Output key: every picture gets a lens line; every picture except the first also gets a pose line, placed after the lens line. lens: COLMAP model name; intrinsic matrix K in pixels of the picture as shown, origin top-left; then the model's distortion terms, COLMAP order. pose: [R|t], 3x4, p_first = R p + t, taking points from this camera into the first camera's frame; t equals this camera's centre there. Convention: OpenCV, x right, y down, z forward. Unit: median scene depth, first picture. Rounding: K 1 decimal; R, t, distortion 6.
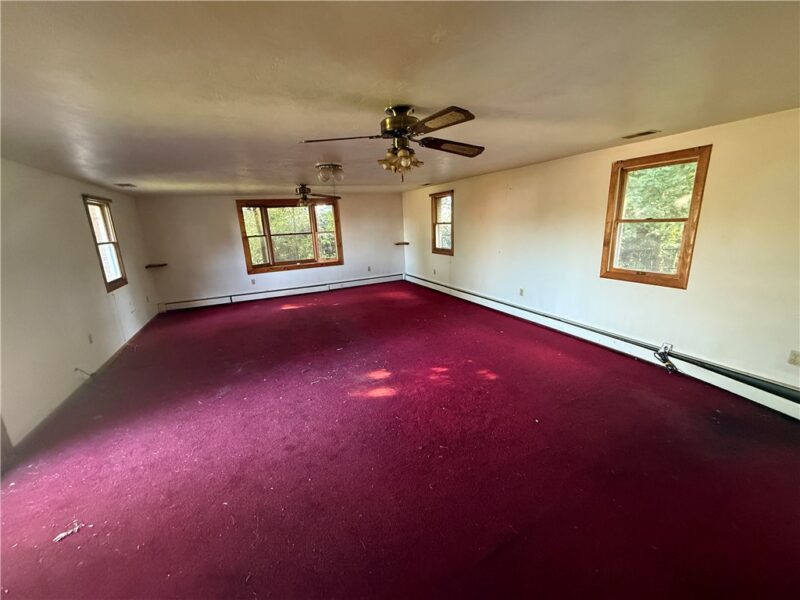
lens RADIAL K [[321.2, 0, 400.2], [0, 321.2, 300.6], [0, 0, 1]] dist [-0.000835, -0.000082]
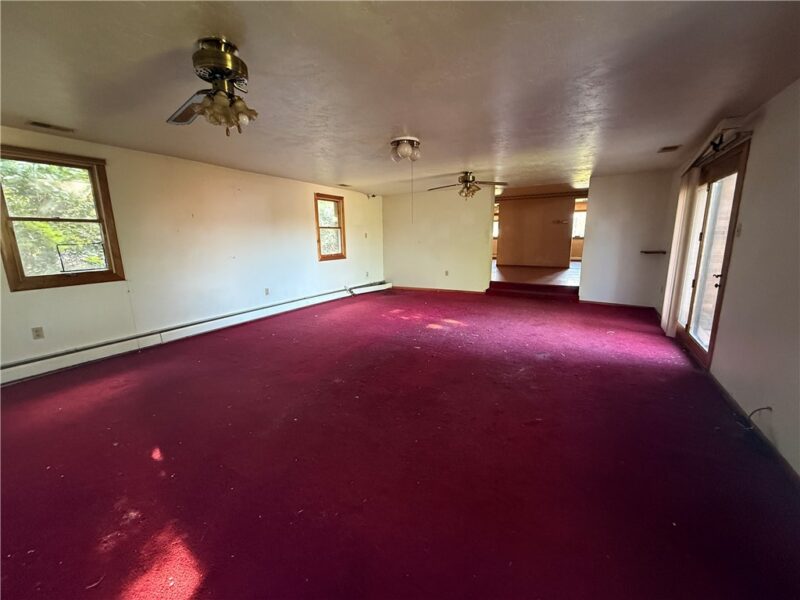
lens RADIAL K [[321.2, 0, 400.4], [0, 321.2, 297.9], [0, 0, 1]] dist [-0.000835, -0.000082]
pose [[-0.574947, -0.109114, 0.810882, -1.034195], [0.230728, 0.929223, 0.288633, -0.298825], [-0.784984, 0.353042, -0.509079, 1.702050]]
